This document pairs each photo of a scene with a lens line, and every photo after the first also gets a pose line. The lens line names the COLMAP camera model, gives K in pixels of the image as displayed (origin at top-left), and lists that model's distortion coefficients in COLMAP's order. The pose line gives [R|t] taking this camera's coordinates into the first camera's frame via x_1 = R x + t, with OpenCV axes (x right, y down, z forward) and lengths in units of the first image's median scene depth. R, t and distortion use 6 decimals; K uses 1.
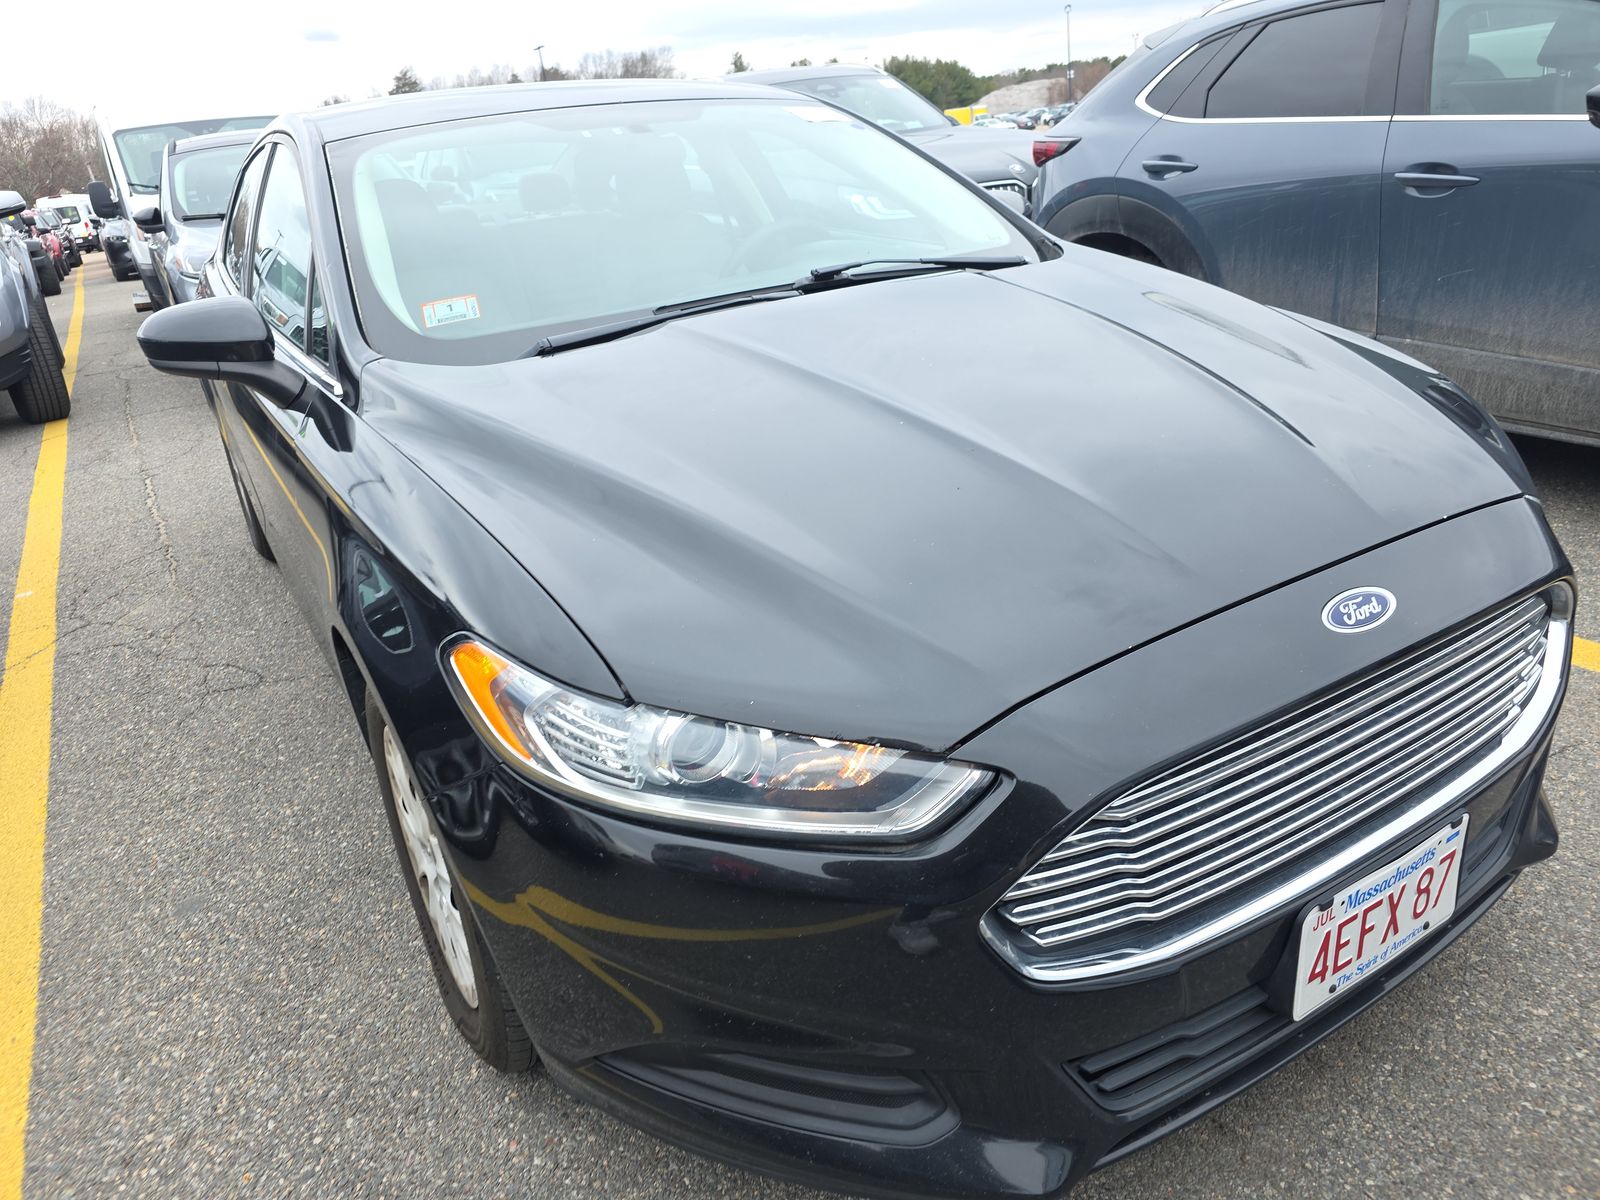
lens RADIAL K [[1134.1, 0, 719.0], [0, 1134.1, 616.4], [0, 0, 1]] dist [0.017337, -0.000081]
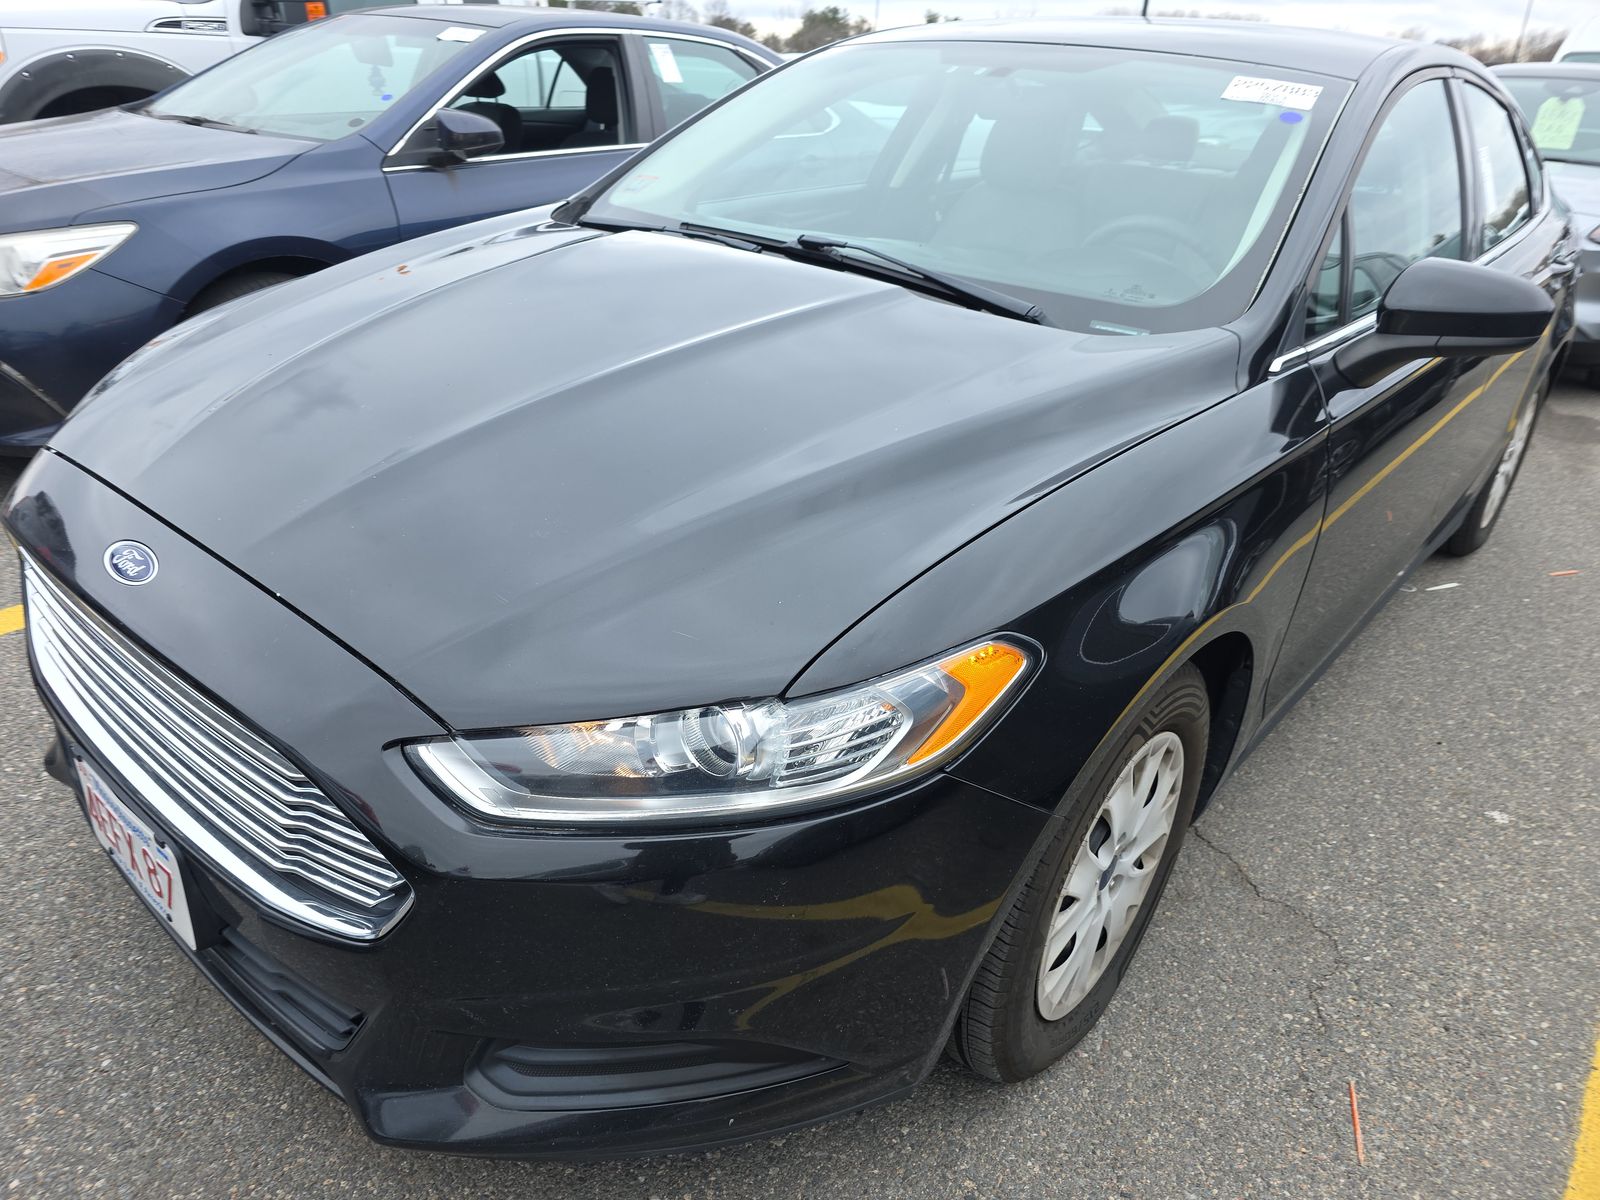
lens RADIAL K [[1073.9, 0, 800.0], [0, 1073.9, 600.0], [0, 0, 1]] dist [0.030924, -0.030470]
pose [[0.305377, 0.522769, -0.795901, 0.964908], [-0.454714, 0.814430, 0.360471, -0.382537], [0.836648, 0.251827, 0.486418, 0.639675]]
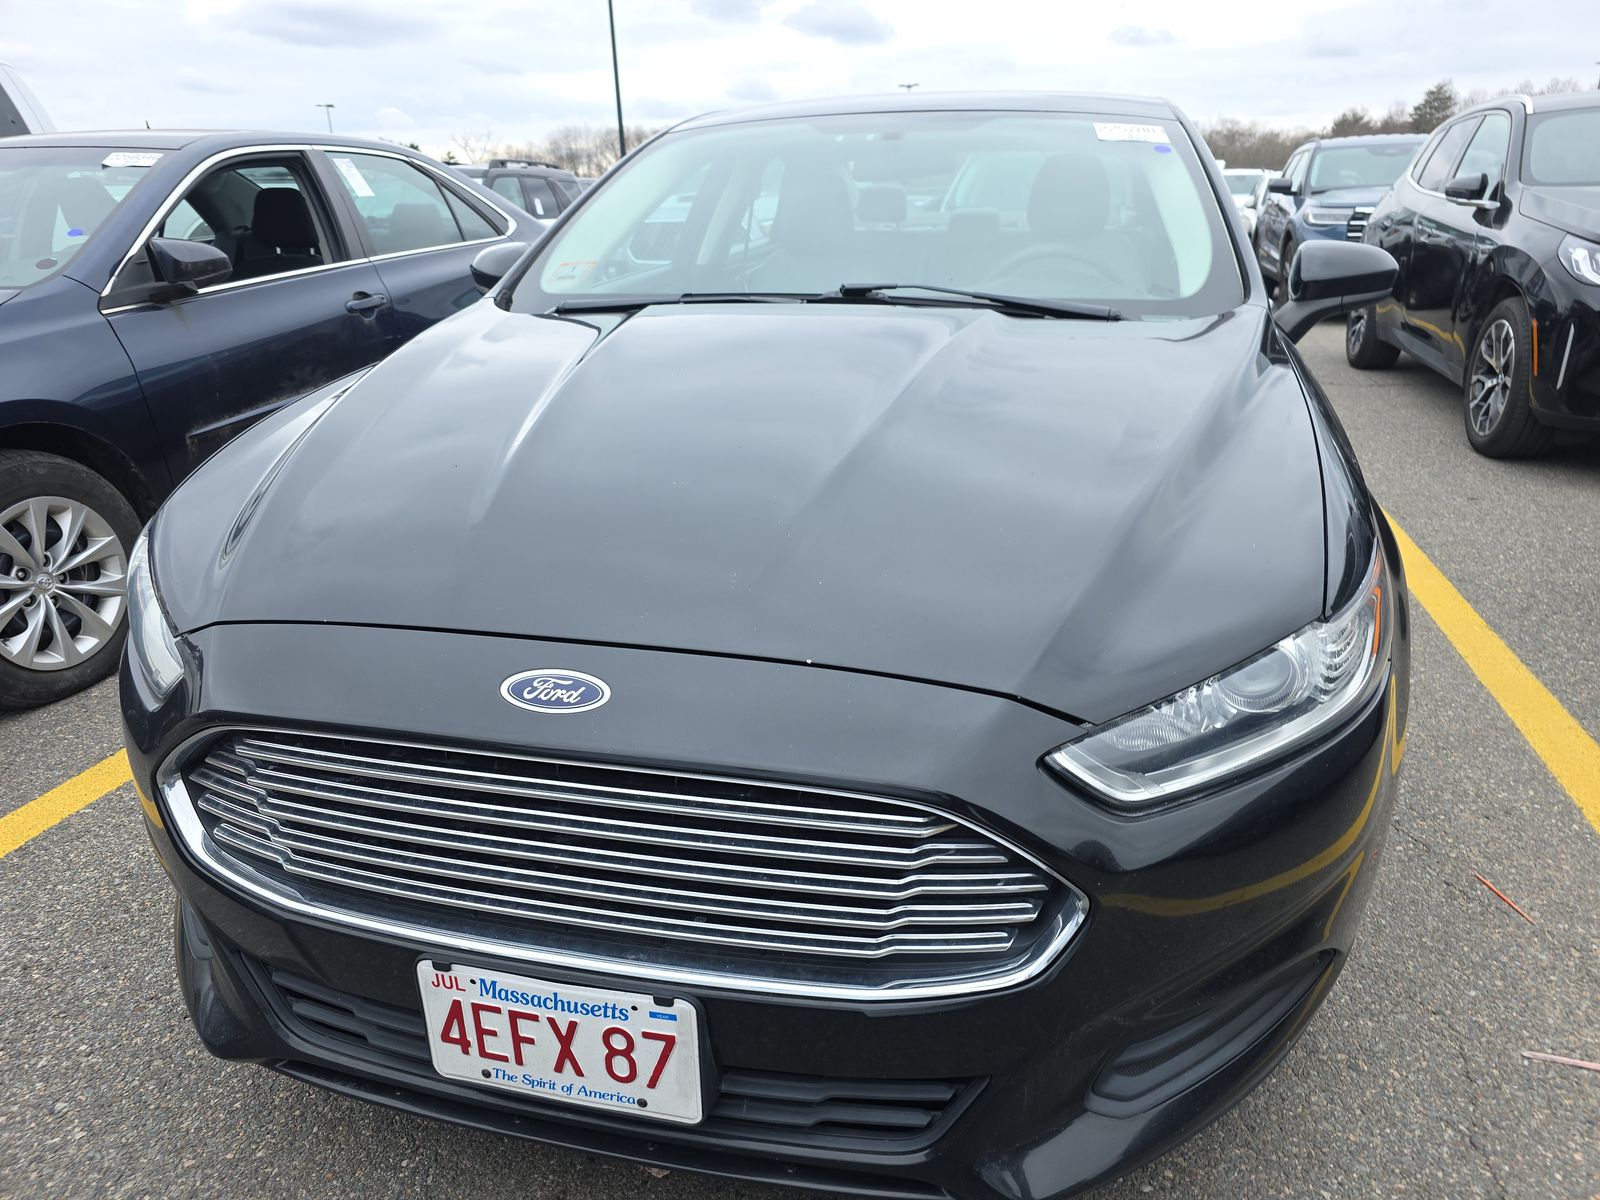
lens RADIAL K [[1073.9, 0, 800.0], [0, 1073.9, 600.0], [0, 0, 1]] dist [0.030924, -0.030470]
pose [[0.706960, 0.325854, -0.627716, 0.744877], [-0.324935, 0.937970, 0.120955, -0.147545], [0.628192, 0.118456, 0.768988, 0.282730]]
